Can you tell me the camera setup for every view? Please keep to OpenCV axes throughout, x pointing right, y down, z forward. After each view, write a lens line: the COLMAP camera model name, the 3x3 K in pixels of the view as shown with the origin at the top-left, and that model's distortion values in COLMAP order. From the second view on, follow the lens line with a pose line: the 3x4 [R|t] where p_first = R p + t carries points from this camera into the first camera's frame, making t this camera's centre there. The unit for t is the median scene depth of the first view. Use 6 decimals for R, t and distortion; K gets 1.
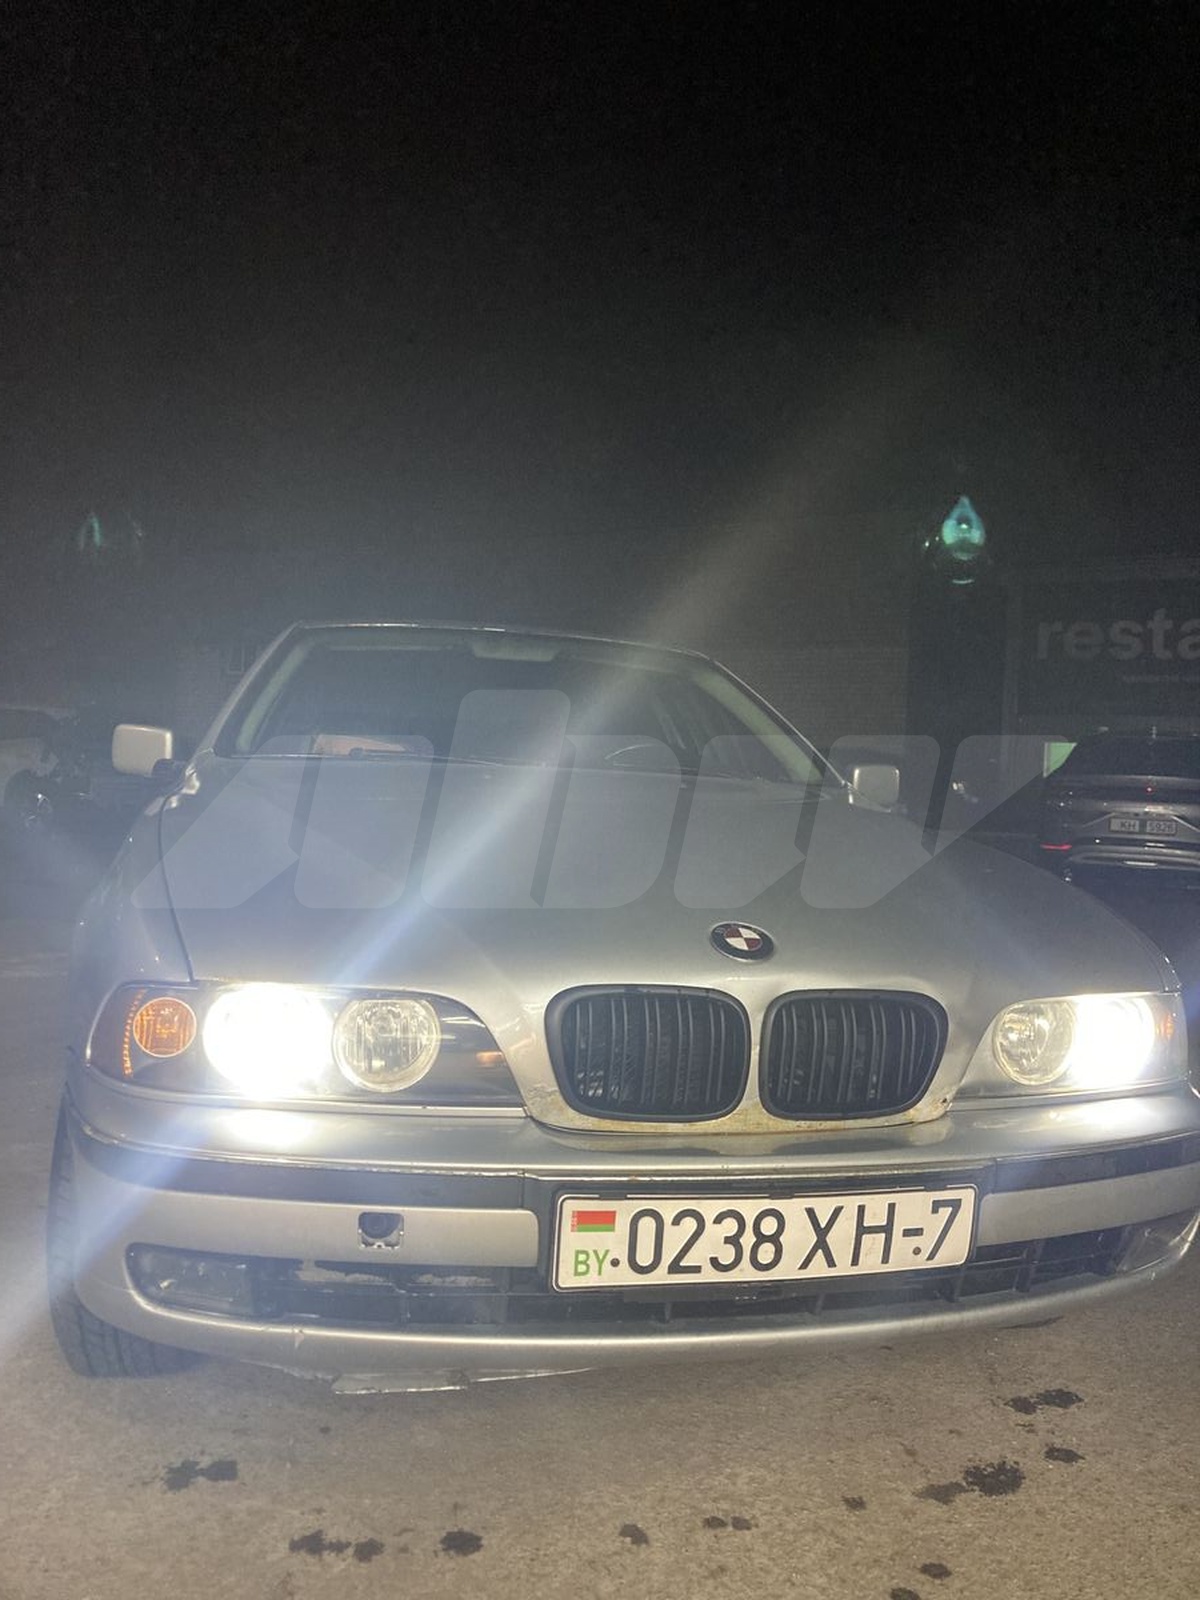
lens RADIAL K [[1271.0, 0, 600.0], [0, 1271.0, 800.0], [0, 0, 1]] dist [0.005035, 0.003893]
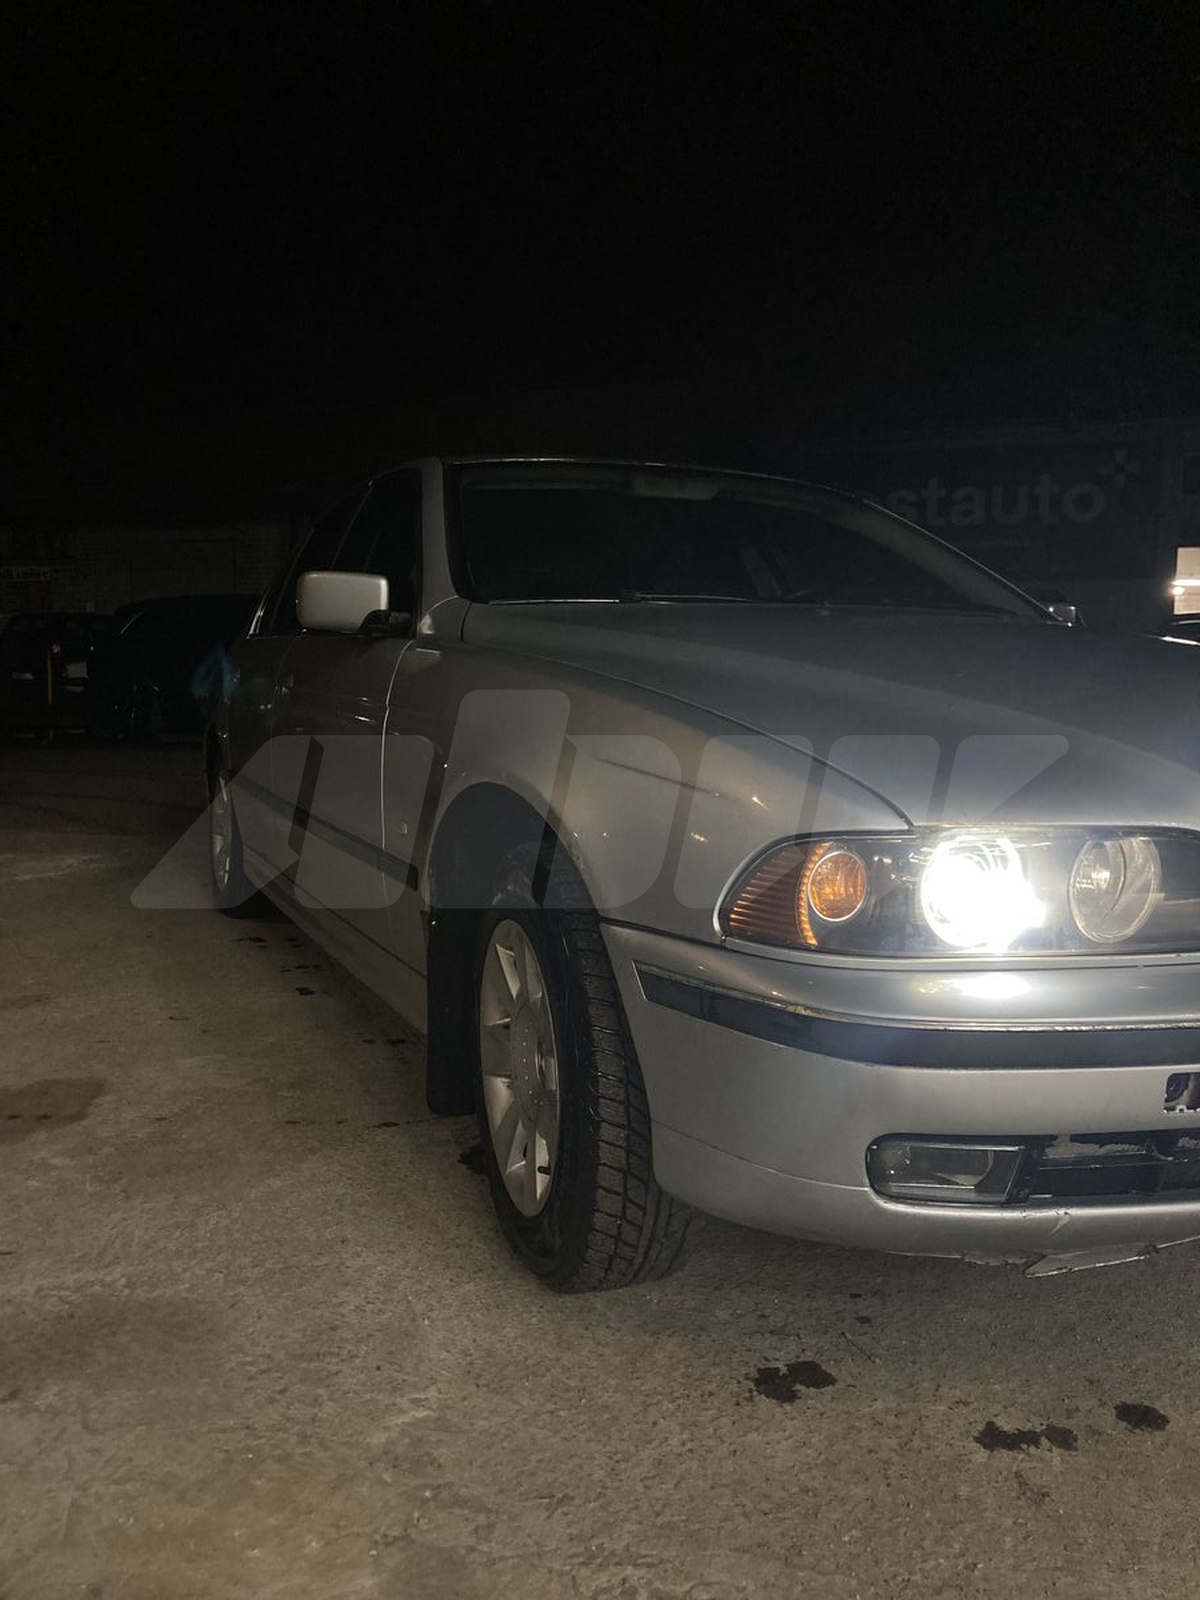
lens RADIAL K [[1271.0, 0, 600.0], [0, 1271.0, 800.0], [0, 0, 1]] dist [0.005035, 0.003893]
pose [[0.983723, -0.053077, 0.171674, -0.661949], [0.036685, 0.994580, 0.097288, 0.033774], [-0.175908, -0.089407, 0.980338, 0.209643]]
